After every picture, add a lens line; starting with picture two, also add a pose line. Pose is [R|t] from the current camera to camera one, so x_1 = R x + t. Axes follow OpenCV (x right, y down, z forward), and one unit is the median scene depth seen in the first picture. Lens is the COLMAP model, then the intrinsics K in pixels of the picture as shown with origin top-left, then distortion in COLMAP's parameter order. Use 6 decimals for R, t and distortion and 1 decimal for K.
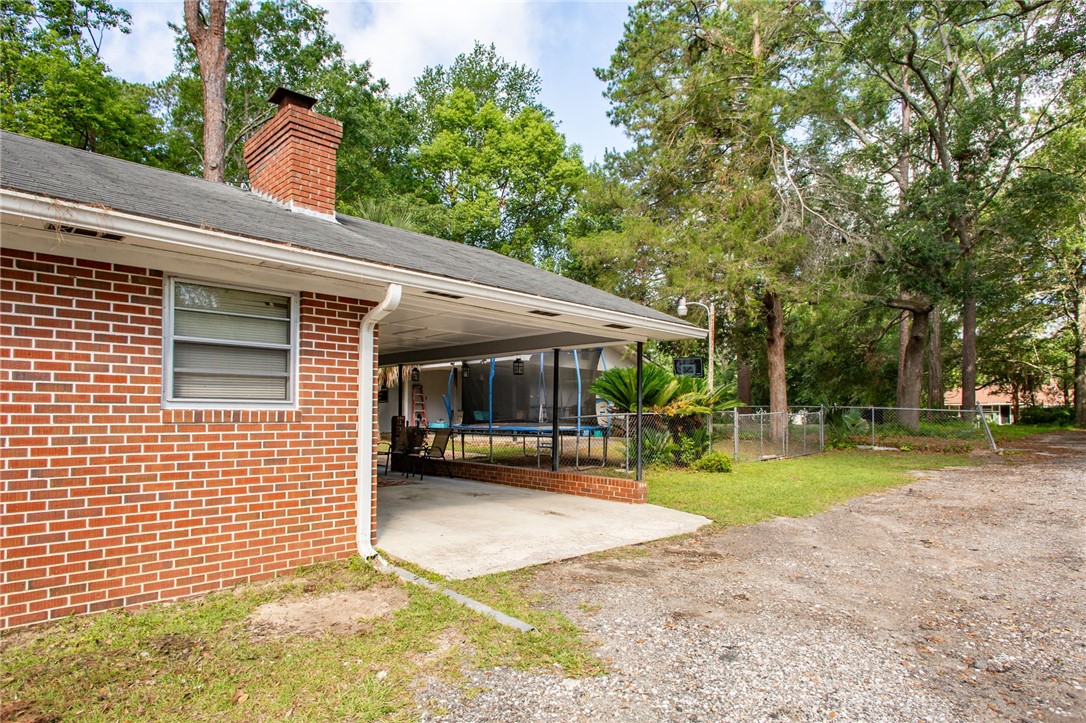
lens RADIAL K [[618.2, 0, 546.9], [0, 618.2, 388.3], [0, 0, 1]] dist [-0.004323, -0.001232]
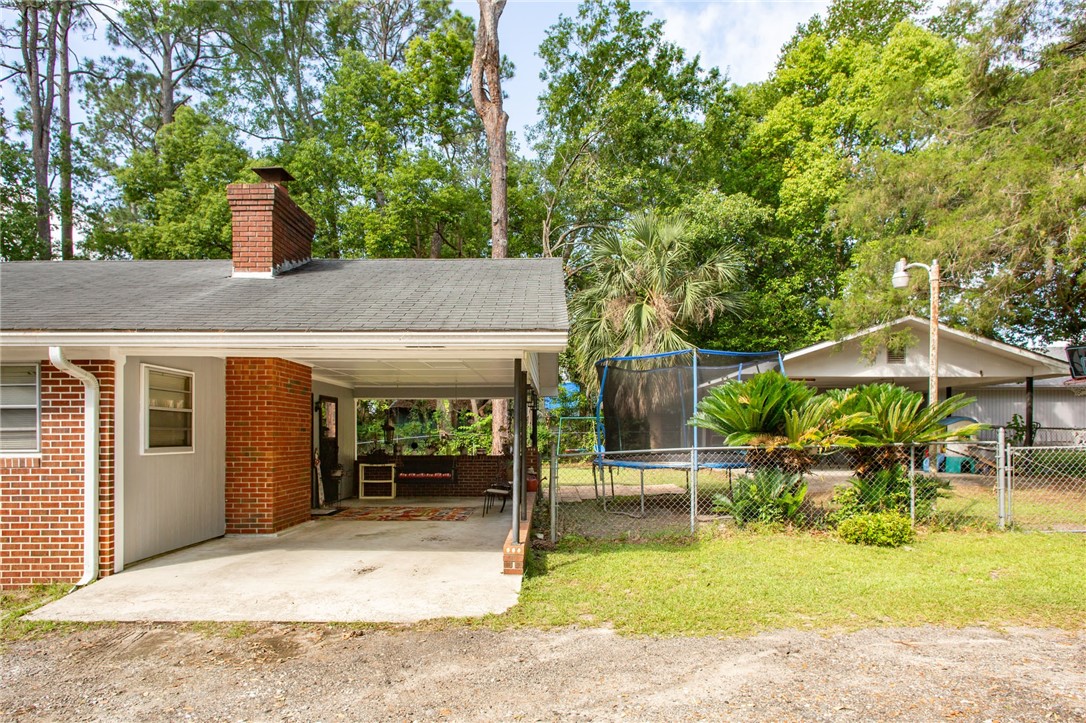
lens RADIAL K [[639.9, 0, 542.8], [0, 639.9, 420.2], [0, 0, 1]] dist [0.015171, -0.000217]
pose [[0.704750, -0.025138, -0.709010, 1.074734], [0.041623, 0.999116, 0.005949, -0.004293], [0.708234, -0.033703, 0.705173, 0.710222]]
